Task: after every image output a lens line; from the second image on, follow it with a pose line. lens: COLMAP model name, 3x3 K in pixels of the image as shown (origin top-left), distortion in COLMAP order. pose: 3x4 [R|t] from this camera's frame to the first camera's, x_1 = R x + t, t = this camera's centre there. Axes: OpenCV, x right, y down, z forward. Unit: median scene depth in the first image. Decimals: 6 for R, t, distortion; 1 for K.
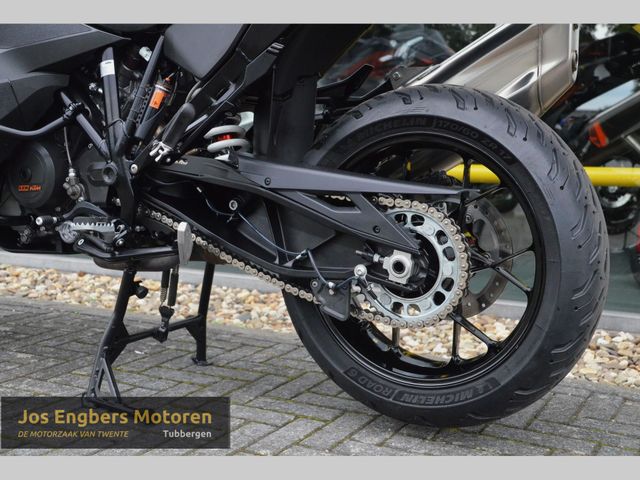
lens RADIAL K [[759.6, 0, 333.2], [0, 759.6, 241.2], [0, 0, 1]] dist [-0.013792, 0.450946]
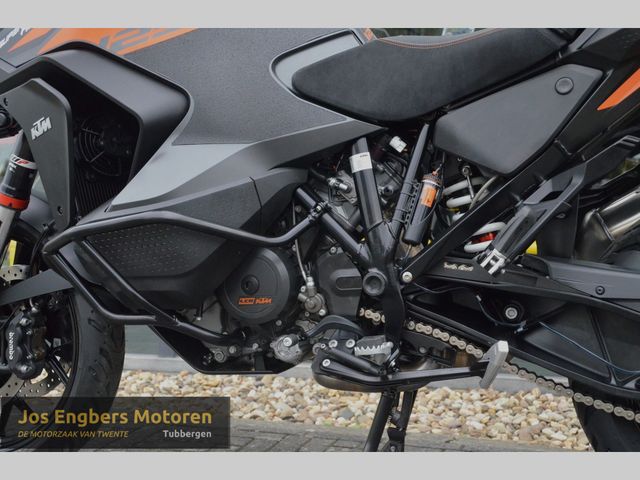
lens RADIAL K [[759.6, 0, 333.2], [0, 759.6, 241.2], [0, 0, 1]] dist [-0.013792, 0.450946]
pose [[0.983810, -0.030854, 0.176536, -0.493257], [0.043107, 0.996888, -0.066000, -0.082095], [-0.173950, 0.072541, 0.982079, 0.166281]]
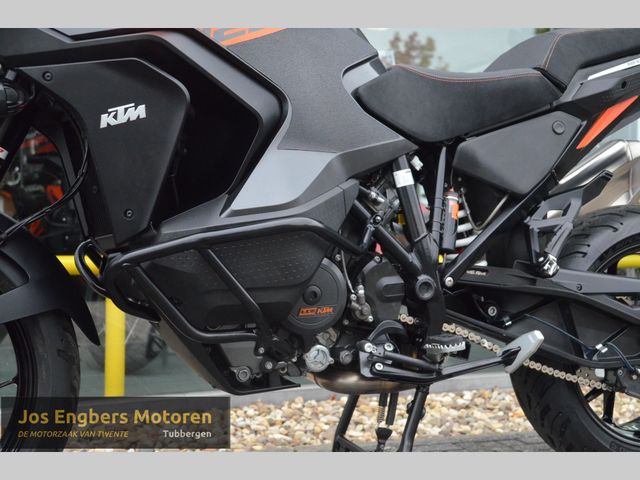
lens RADIAL K [[837.4, 0, 329.3], [0, 837.4, 241.7], [0, 0, 1]] dist [0.112108, 0.055340]
pose [[0.641084, -0.019506, 0.767223, -1.176679], [0.086530, 0.995140, -0.047003, -0.108674], [-0.762577, 0.096521, 0.639656, 0.424898]]
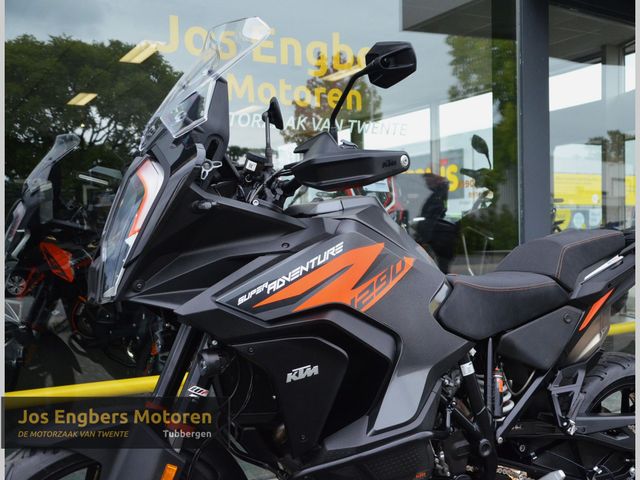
lens RADIAL K [[791.6, 0, 360.7], [0, 791.6, 254.5], [0, 0, 1]] dist [-0.003237, 0.035719]
pose [[0.540129, -0.051262, 0.840020, -1.546433], [0.117040, 0.993019, -0.014658, -0.428160], [-0.833404, 0.106233, 0.542358, 0.410847]]
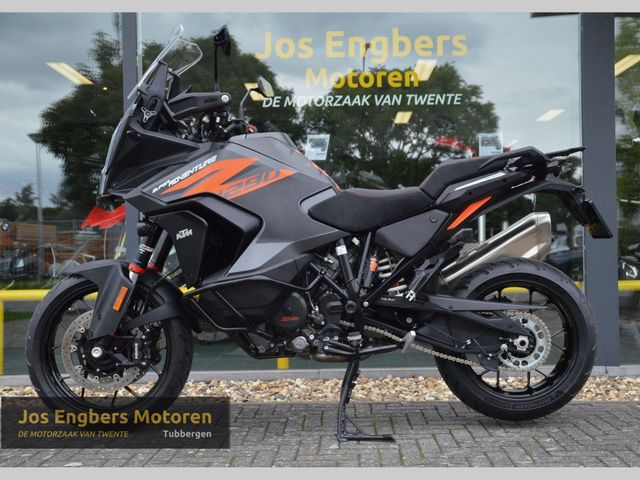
lens RADIAL K [[757.2, 0, 335.0], [0, 757.2, 243.2], [0, 0, 1]] dist [0.007683, 0.038374]
pose [[0.889217, -0.025755, 0.456761, -1.157662], [0.080474, 0.991652, -0.100751, -0.063146], [-0.450353, 0.126346, 0.883866, -0.602588]]
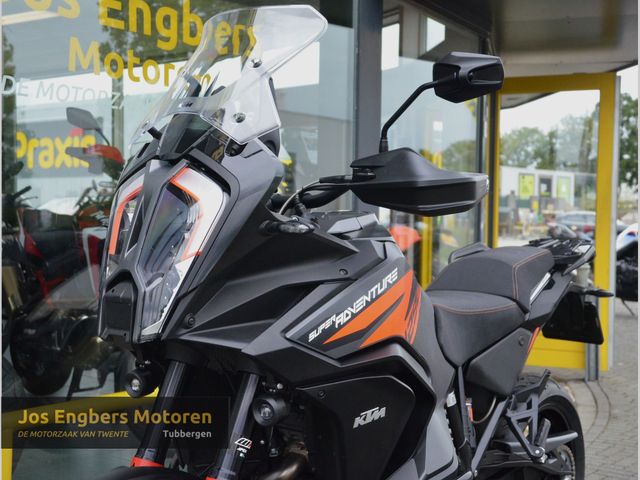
lens RADIAL K [[930.4, 0, 319.5], [0, 930.4, 239.3], [0, 0, 1]] dist [0.031637, 0.046790]
pose [[0.192692, -0.041934, 0.980363, -1.810877], [0.096082, 0.995092, 0.023679, -0.542634], [-0.976544, 0.089633, 0.195775, 0.911799]]
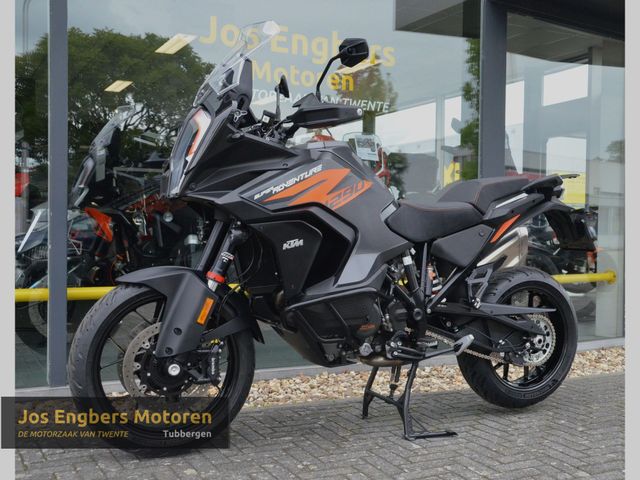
lens RADIAL K [[787.9, 0, 346.9], [0, 787.9, 247.5], [0, 0, 1]] dist [-0.014008, -0.023393]
pose [[0.572543, -0.030969, 0.819289, -2.042746], [0.085510, 0.996092, -0.022104, -0.232036], [-0.815403, 0.082713, 0.572954, -0.009267]]
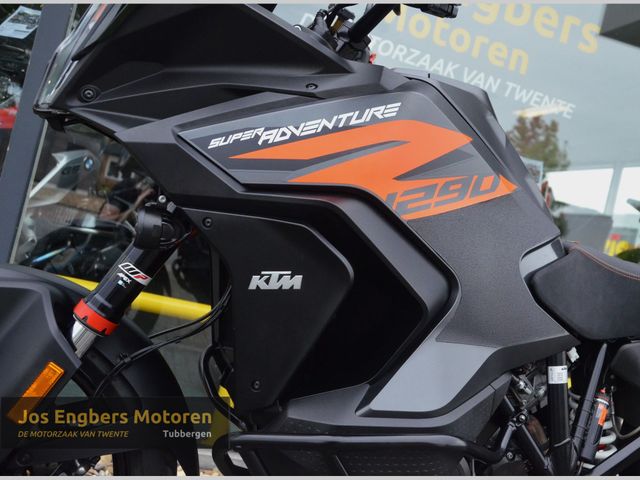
lens RADIAL K [[719.1, 0, 379.7], [0, 719.1, 241.1], [0, 0, 1]] dist [-0.067596, 0.021689]
pose [[0.683777, 0.156160, 0.712785, -1.053116], [-0.147616, 0.986238, -0.074462, -0.289973], [-0.714604, -0.054303, 0.697419, 0.604136]]
